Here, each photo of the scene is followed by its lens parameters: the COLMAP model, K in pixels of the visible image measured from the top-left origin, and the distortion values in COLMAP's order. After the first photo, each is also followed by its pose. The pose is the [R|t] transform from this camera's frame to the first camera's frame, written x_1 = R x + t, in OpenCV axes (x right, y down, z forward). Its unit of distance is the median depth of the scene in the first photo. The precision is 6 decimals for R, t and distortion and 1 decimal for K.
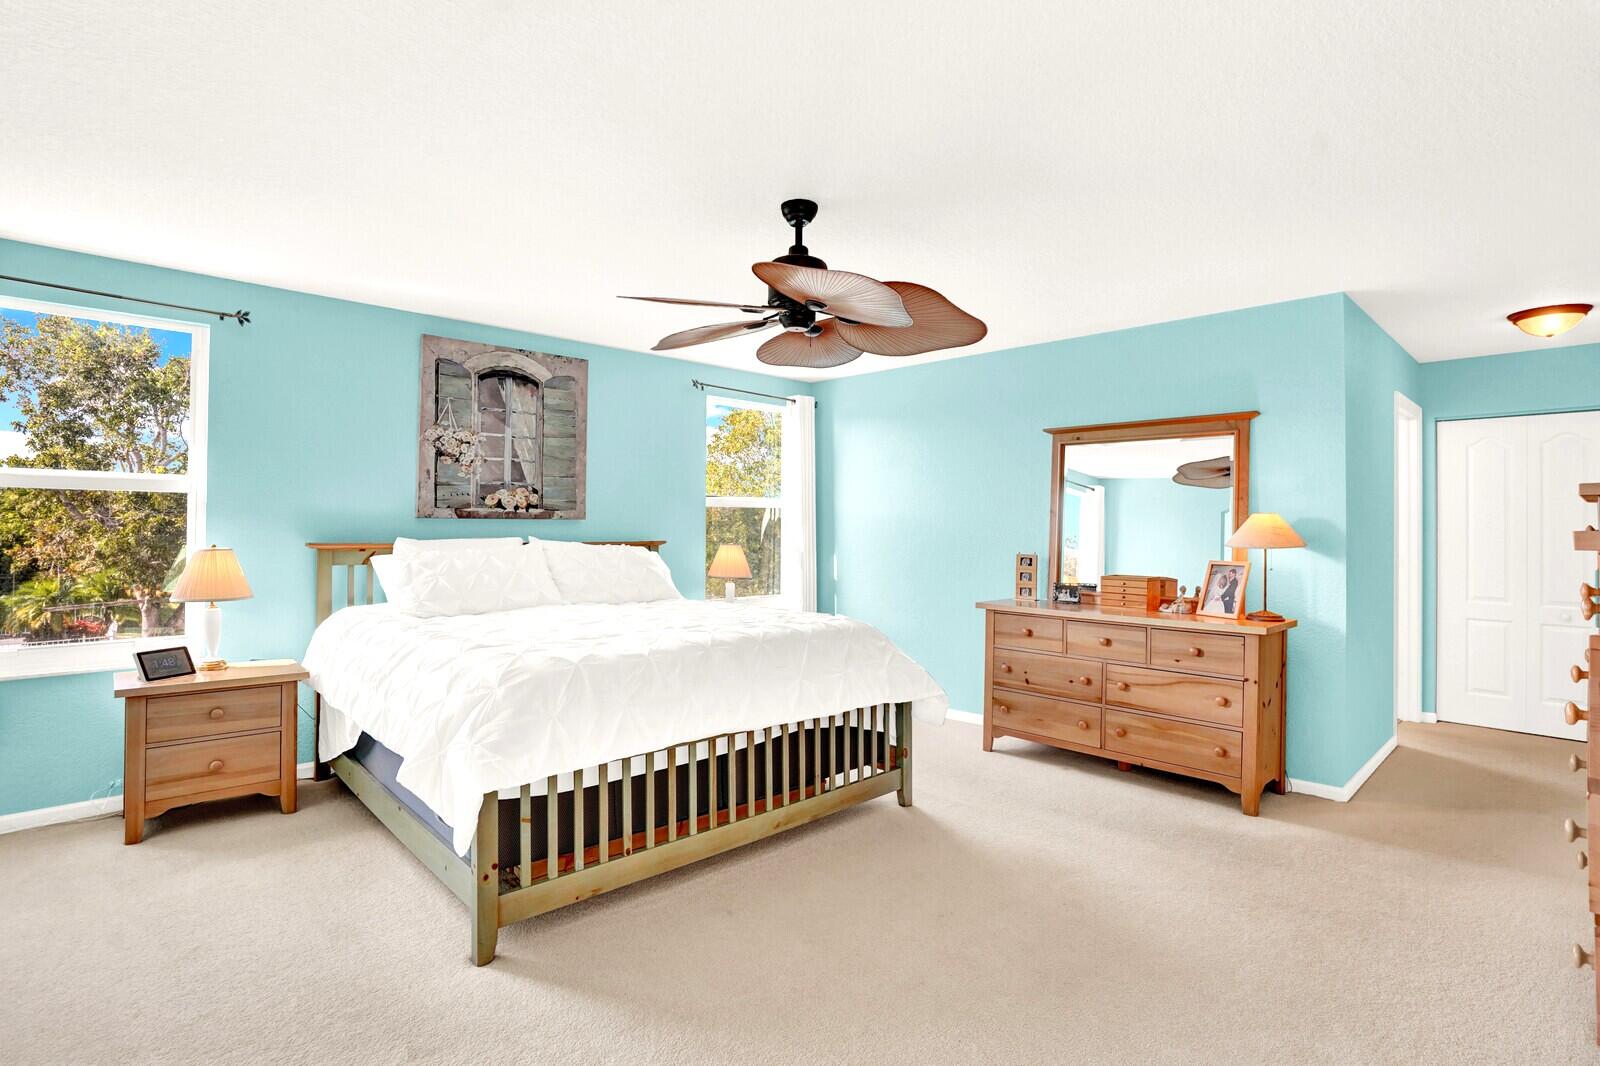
lens RADIAL K [[730.7, 0, 800.0], [0, 730.7, 533.0], [0, 0, 1]] dist [-0.050142, -0.000182]
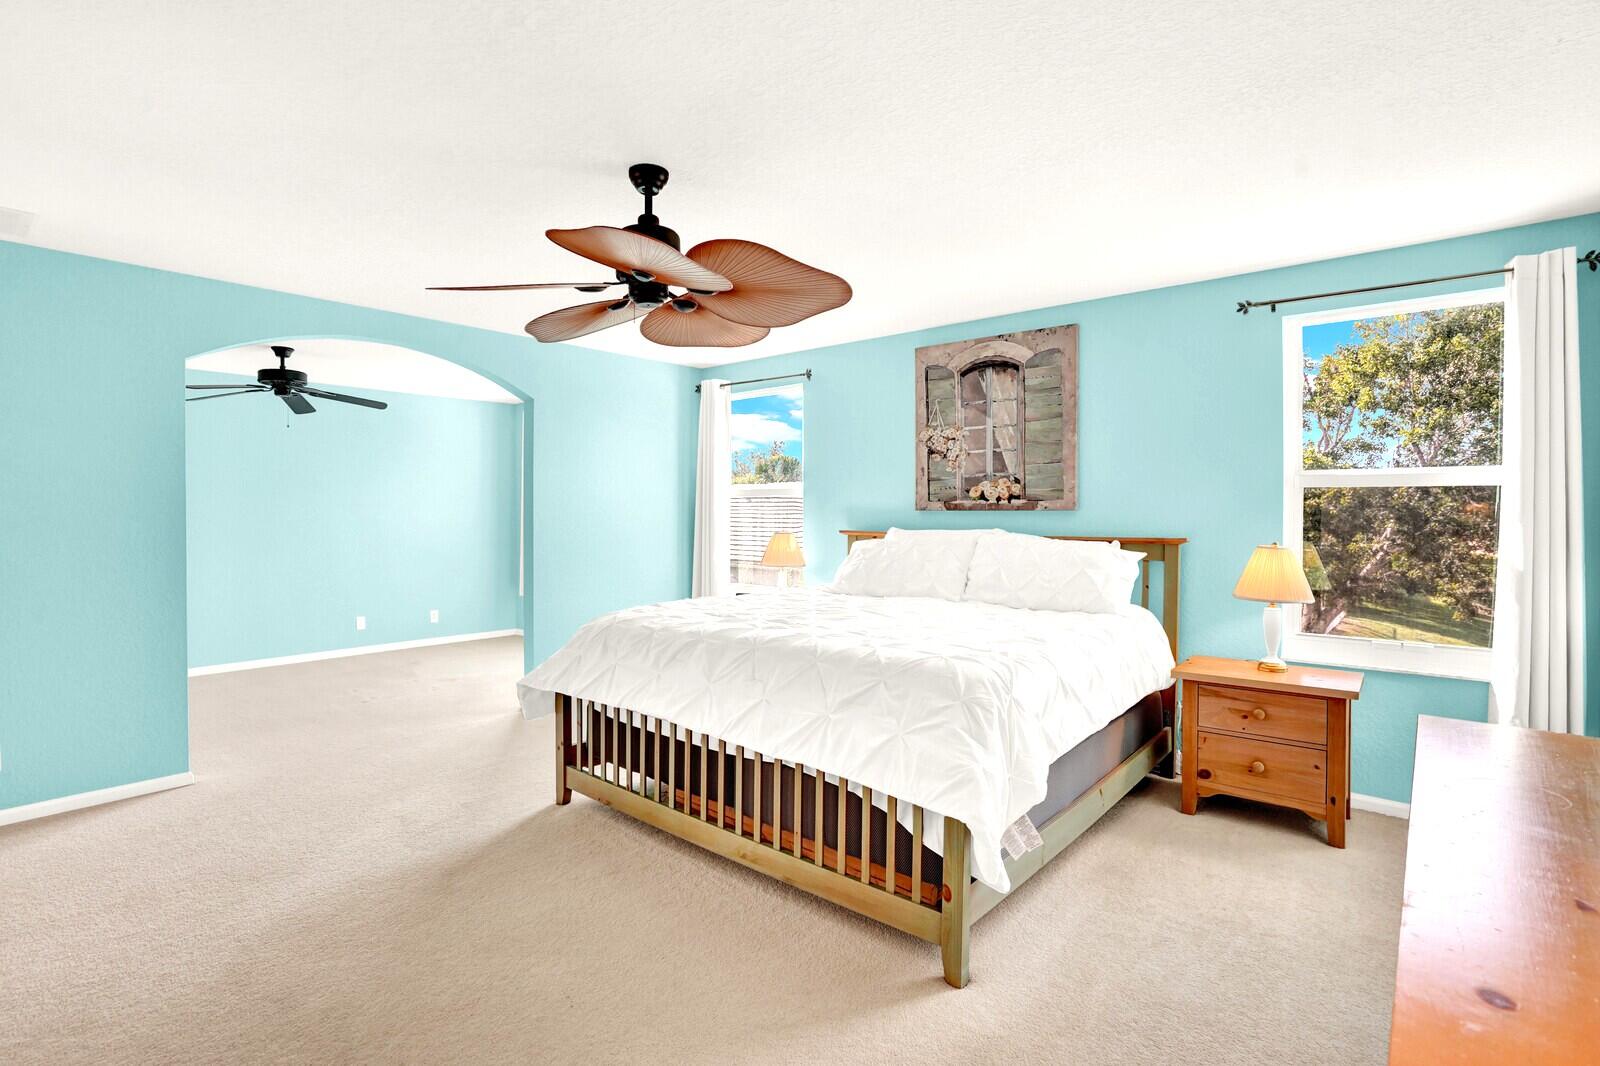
lens RADIAL K [[730.7, 0, 800.0], [0, 730.7, 533.0], [0, 0, 1]] dist [-0.050142, -0.000182]
pose [[0.153894, 0.025175, -0.987767, 0.547679], [-0.007085, 0.999678, 0.024375, -0.011391], [0.988062, 0.003247, 0.154023, 0.597668]]
